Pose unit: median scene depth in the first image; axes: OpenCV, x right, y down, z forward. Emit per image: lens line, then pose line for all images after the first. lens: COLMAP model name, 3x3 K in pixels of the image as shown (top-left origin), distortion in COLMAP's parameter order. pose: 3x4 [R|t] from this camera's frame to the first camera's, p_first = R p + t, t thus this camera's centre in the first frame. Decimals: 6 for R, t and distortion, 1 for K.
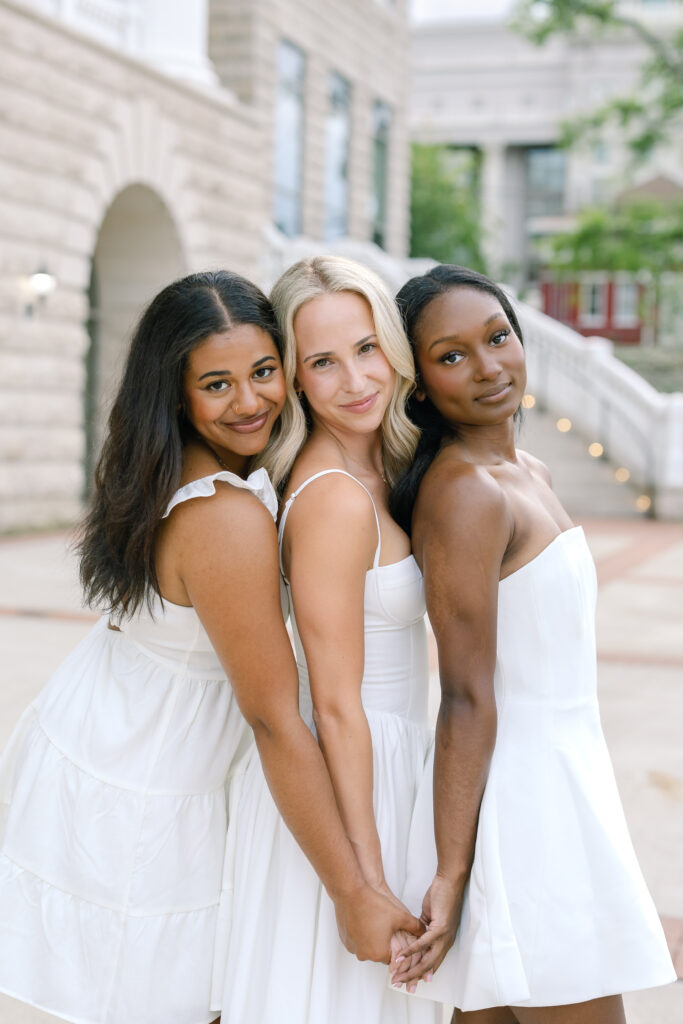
lens RADIAL K [[1598.1, 0, 350.6], [0, 1598.1, 517.0], [0, 0, 1]] dist [0.006597, 0.002723]
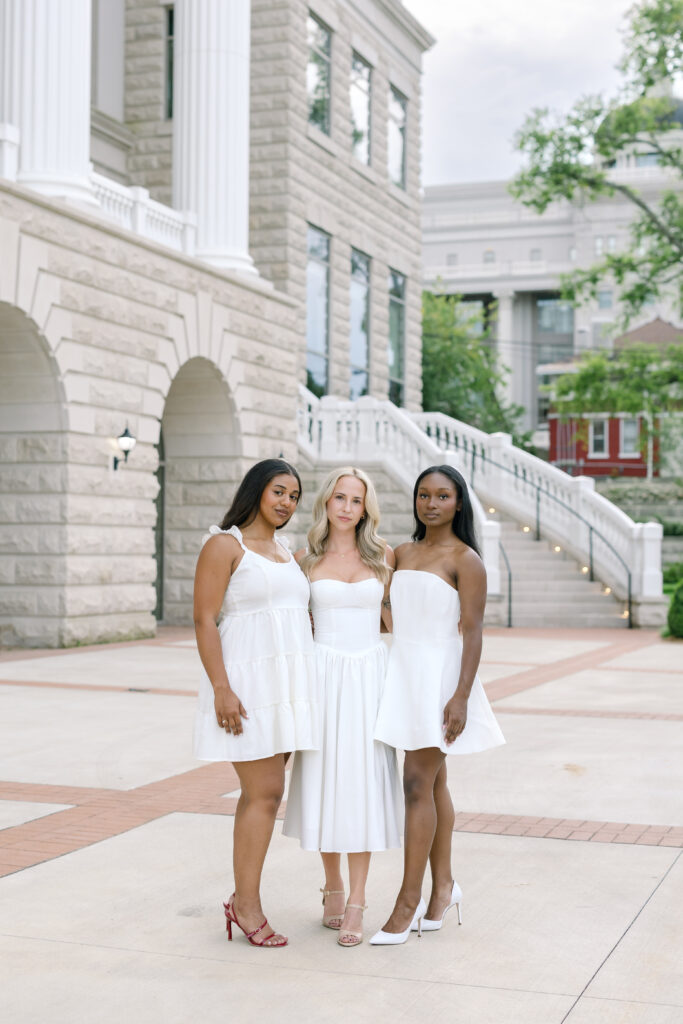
lens RADIAL K [[2893.9, 0, 341.5], [0, 2893.9, 512.0], [0, 0, 1]] dist [-0.004800, -0.289911]
pose [[0.999618, -0.021145, -0.017811, 0.015728], [0.019441, 0.995665, -0.090962, 0.118341], [0.019657, 0.090581, 0.995695, -1.249647]]
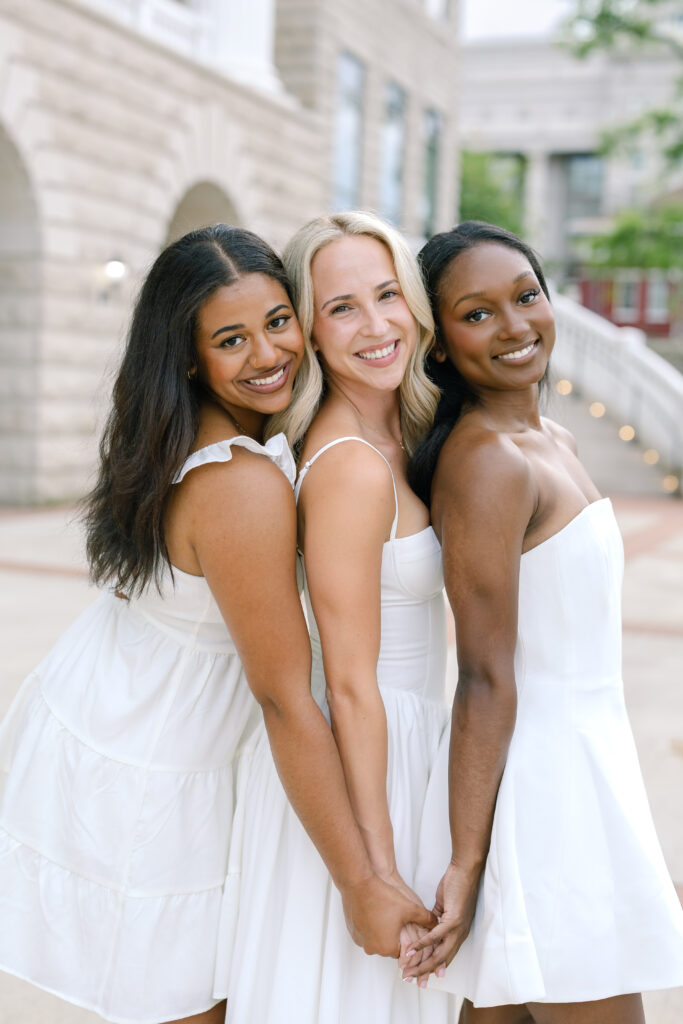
lens RADIAL K [[1409.0, 0, 341.5], [0, 1409.0, 512.0], [0, 0, 1]] dist [-0.011566, -0.097466]
pose [[0.998731, 0.019341, -0.046502, 0.007608], [-0.018739, 0.999735, 0.013365, 0.001425], [0.046749, -0.012476, 0.998829, 0.050198]]
